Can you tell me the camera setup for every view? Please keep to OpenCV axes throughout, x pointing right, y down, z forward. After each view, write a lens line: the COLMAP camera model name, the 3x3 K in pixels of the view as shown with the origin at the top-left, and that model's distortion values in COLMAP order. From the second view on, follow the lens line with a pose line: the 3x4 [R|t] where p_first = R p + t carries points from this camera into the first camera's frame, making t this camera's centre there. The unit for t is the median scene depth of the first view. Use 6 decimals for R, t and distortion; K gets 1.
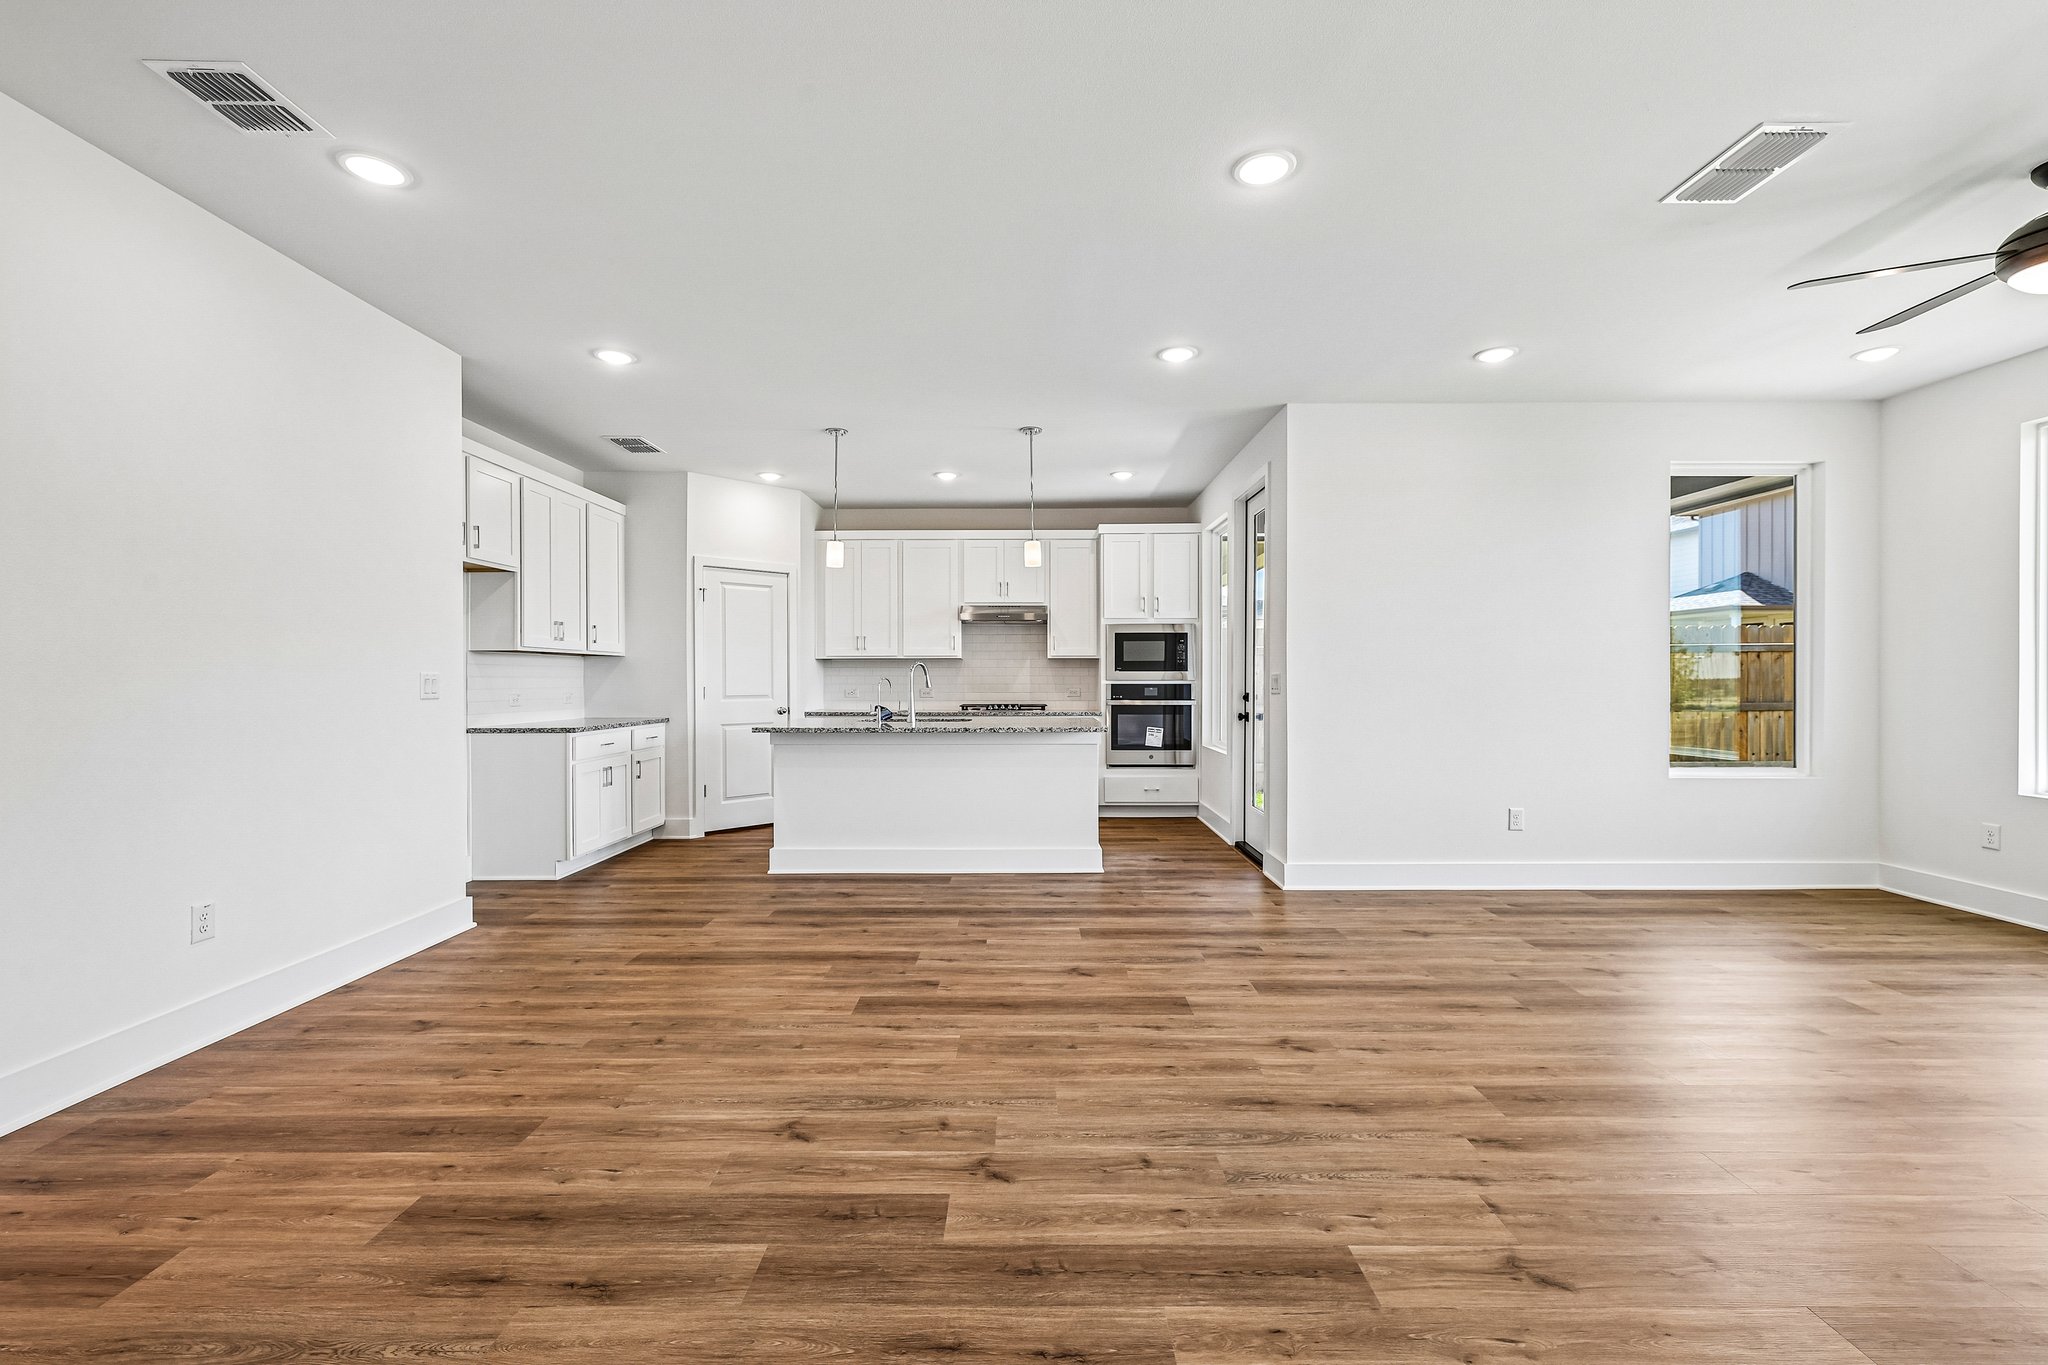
lens RADIAL K [[863.7, 0, 1028.1], [0, 863.7, 681.7], [0, 0, 1]] dist [-0.000655, 0.000590]
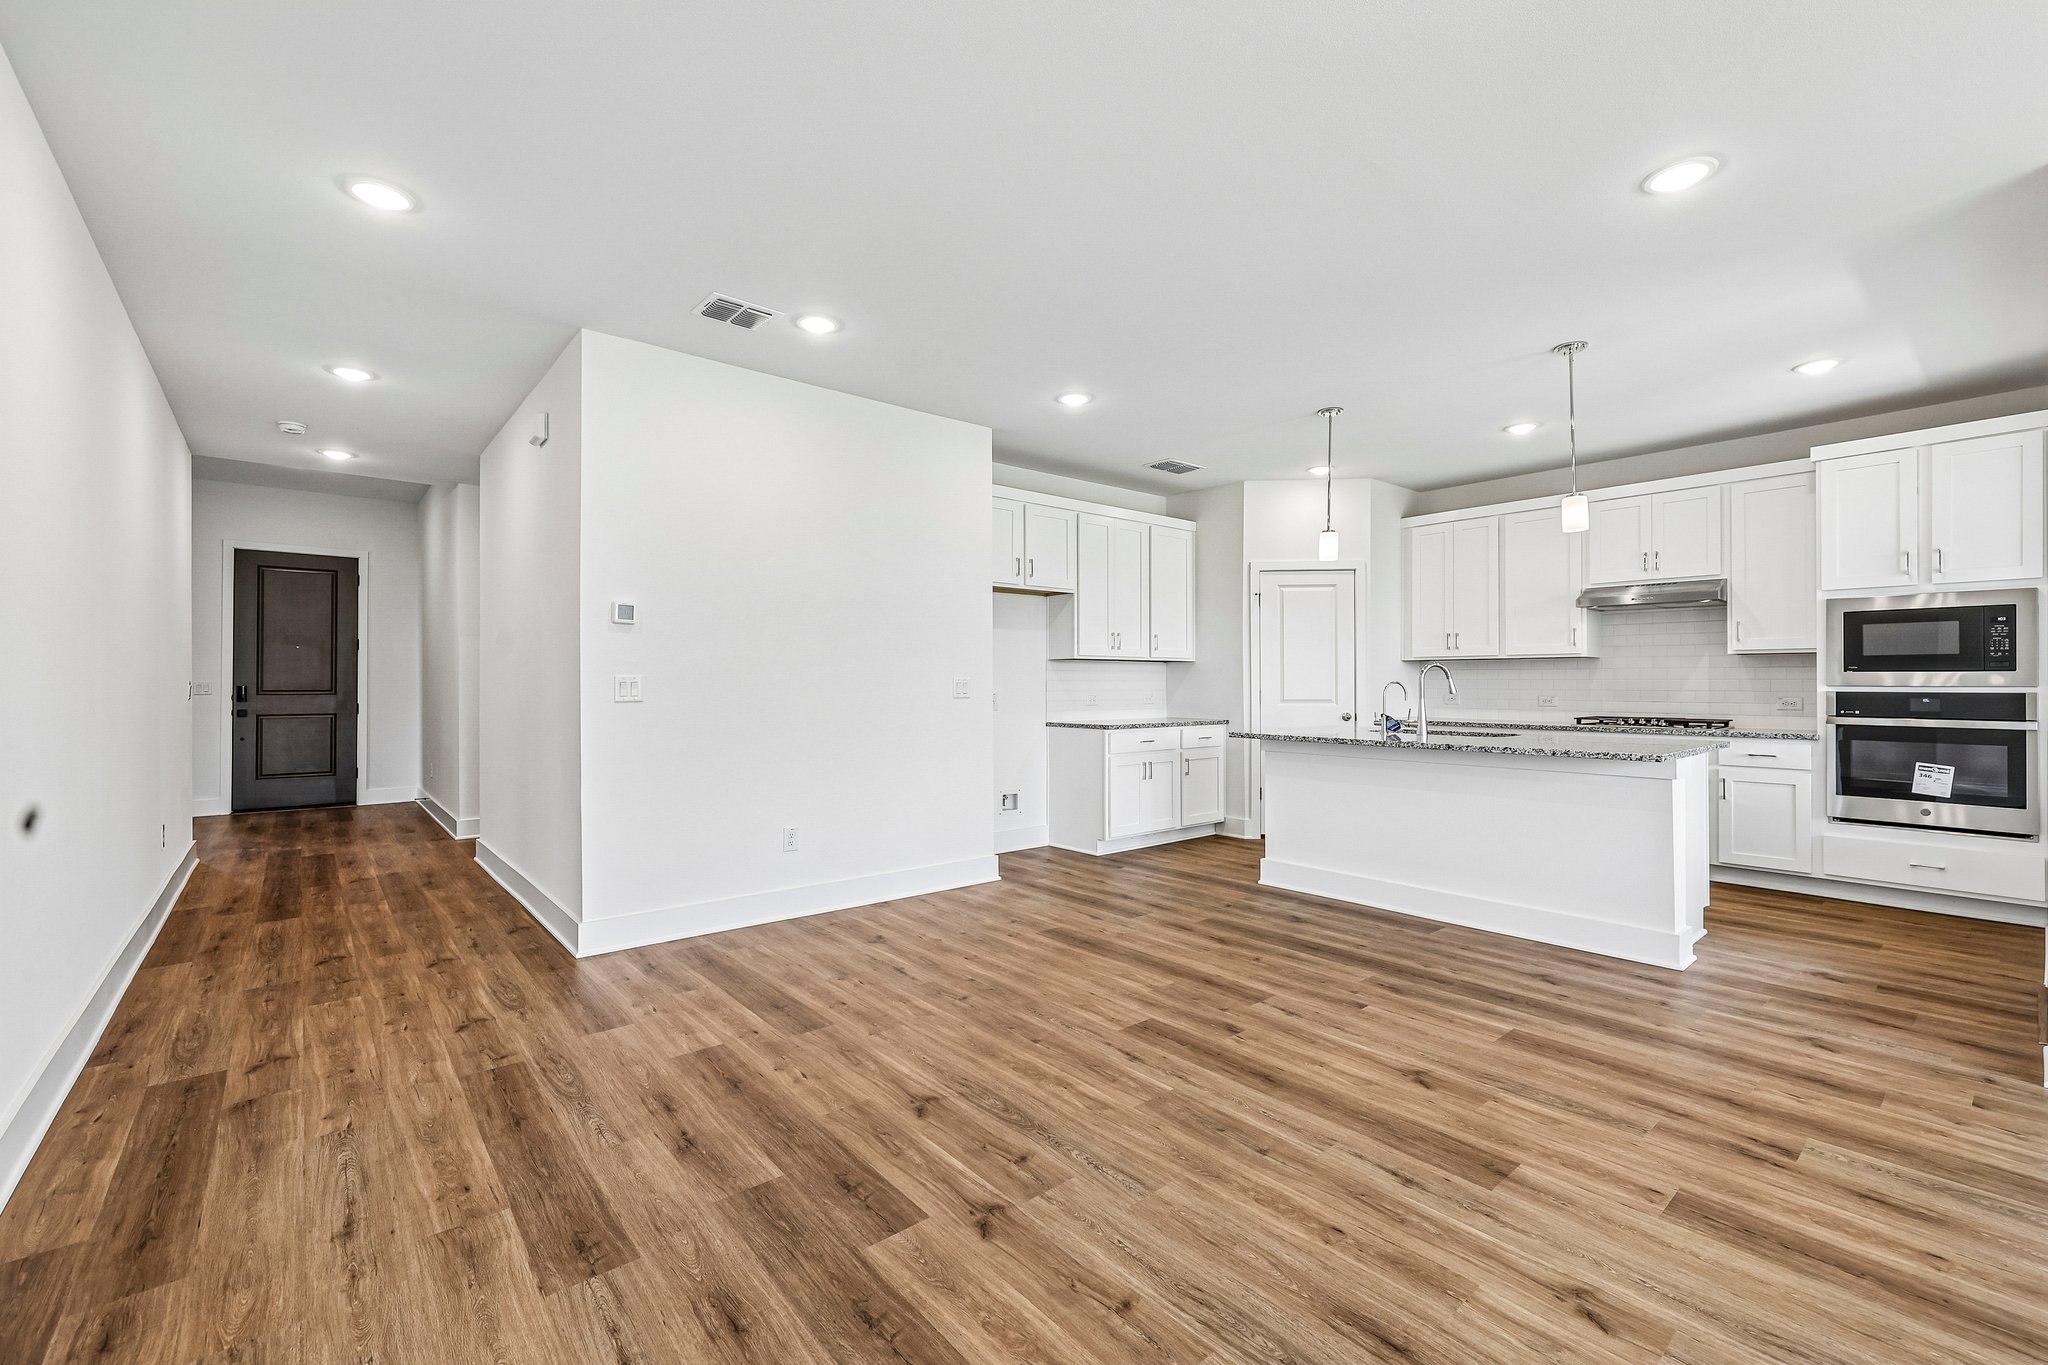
lens RADIAL K [[862.3, 0, 1026.8], [0, 862.3, 680.1], [0, 0, 1]] dist [-0.001249, 0.000139]
pose [[0.646390, -0.000699, -0.763007, 0.294560], [-0.003440, 0.999987, -0.003830, -0.001970], [0.762999, 0.005100, 0.646379, 0.187348]]
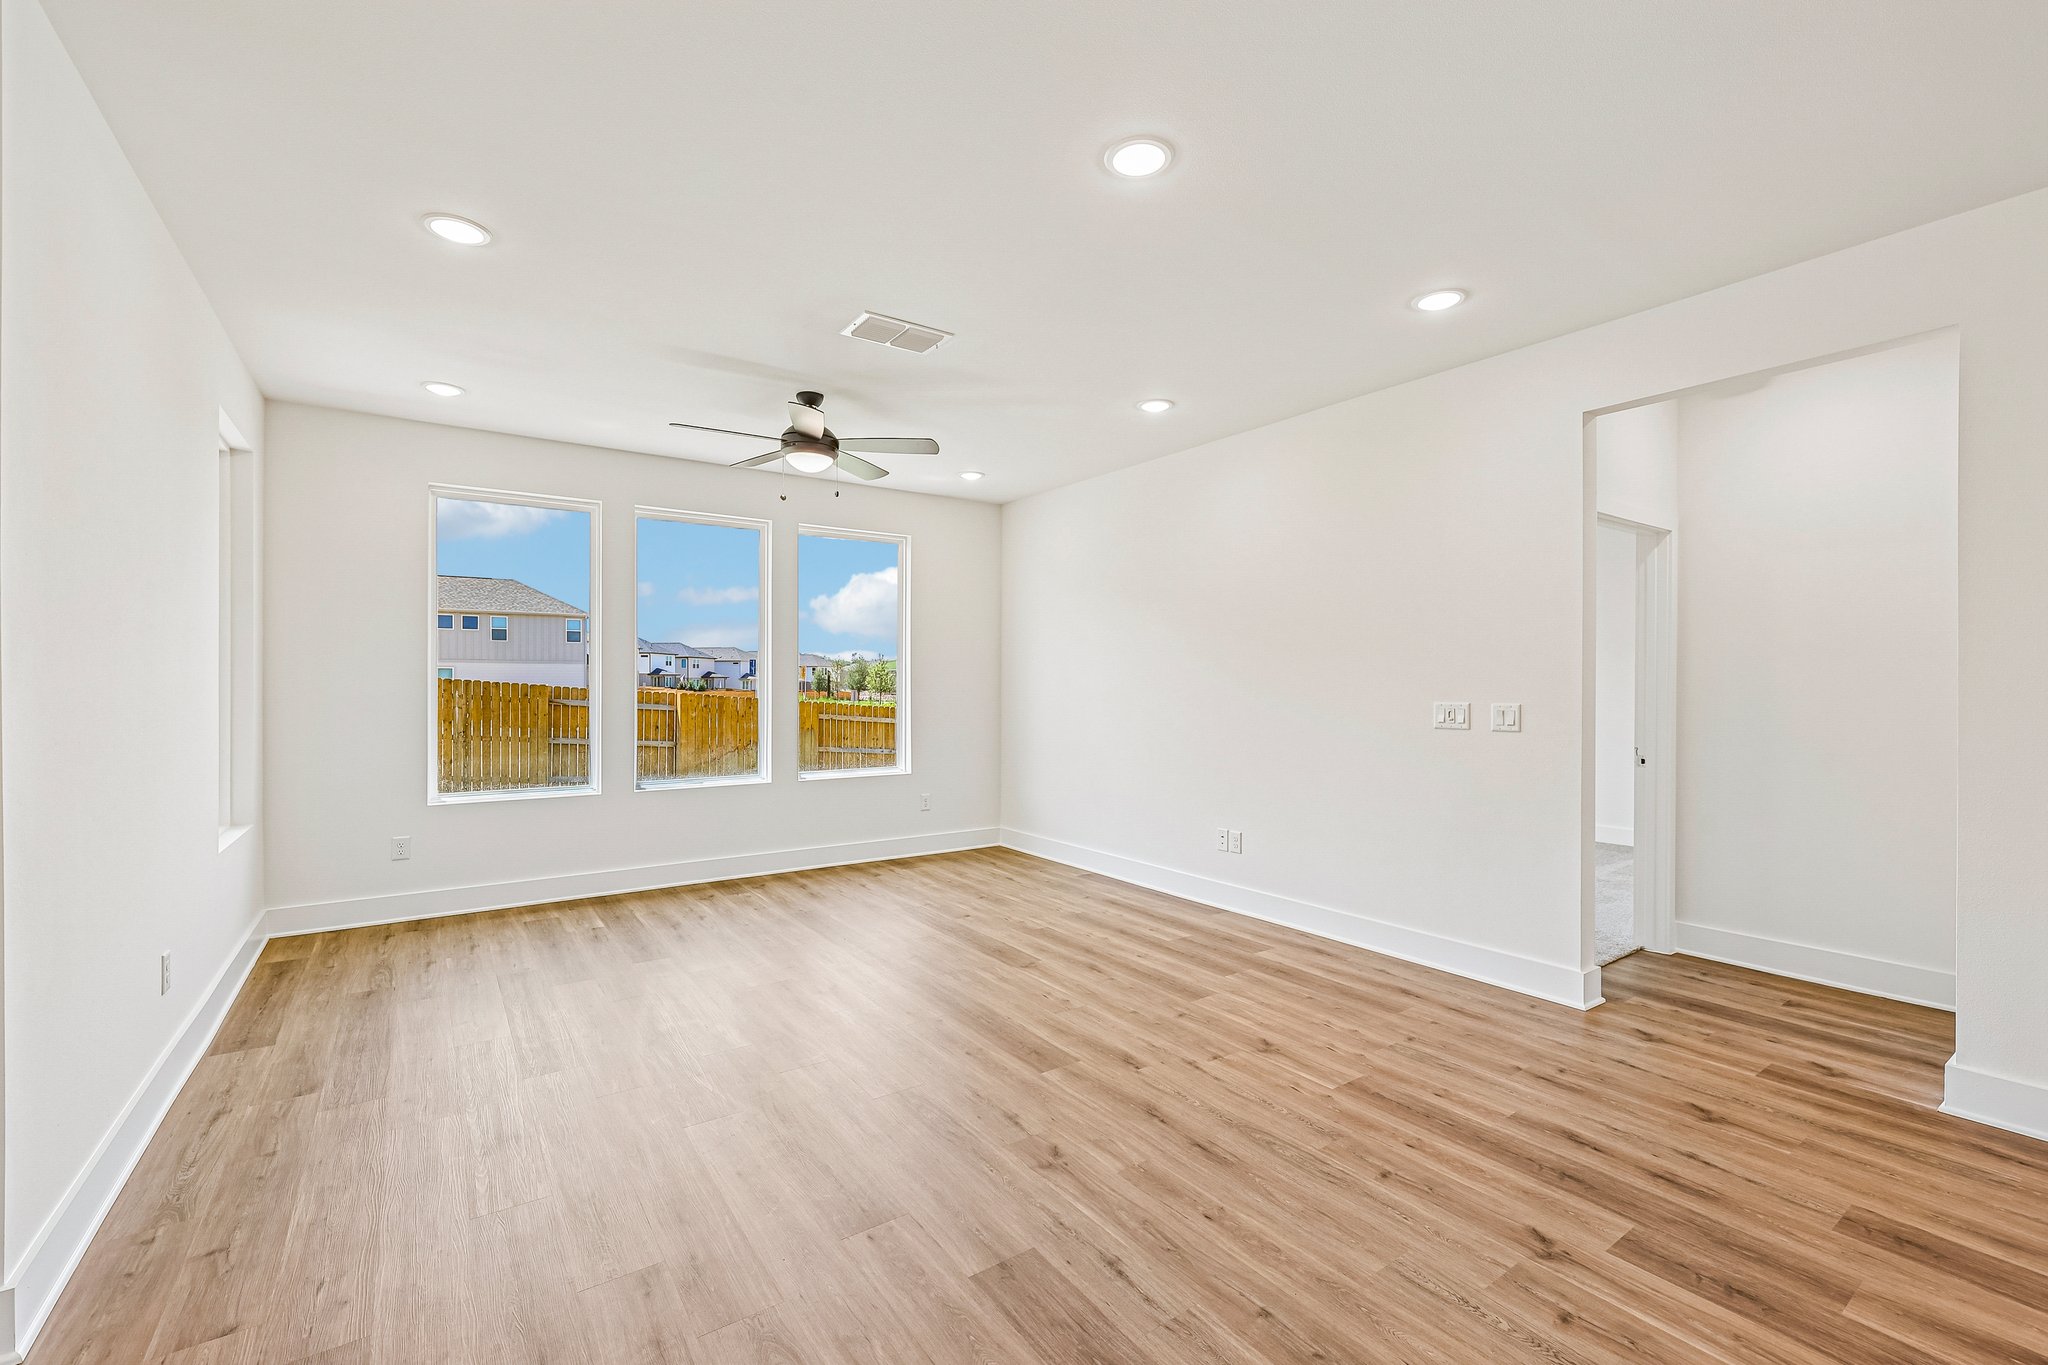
lens RADIAL K [[865.6, 0, 1024.9], [0, 865.6, 689.3], [0, 0, 1]] dist [-0.001265, -0.000120]
pose [[-0.575484, -0.005819, 0.817792, -0.212008], [0.003499, 0.999948, 0.009577, -0.026816], [-0.817805, 0.008373, -0.575434, 0.868927]]
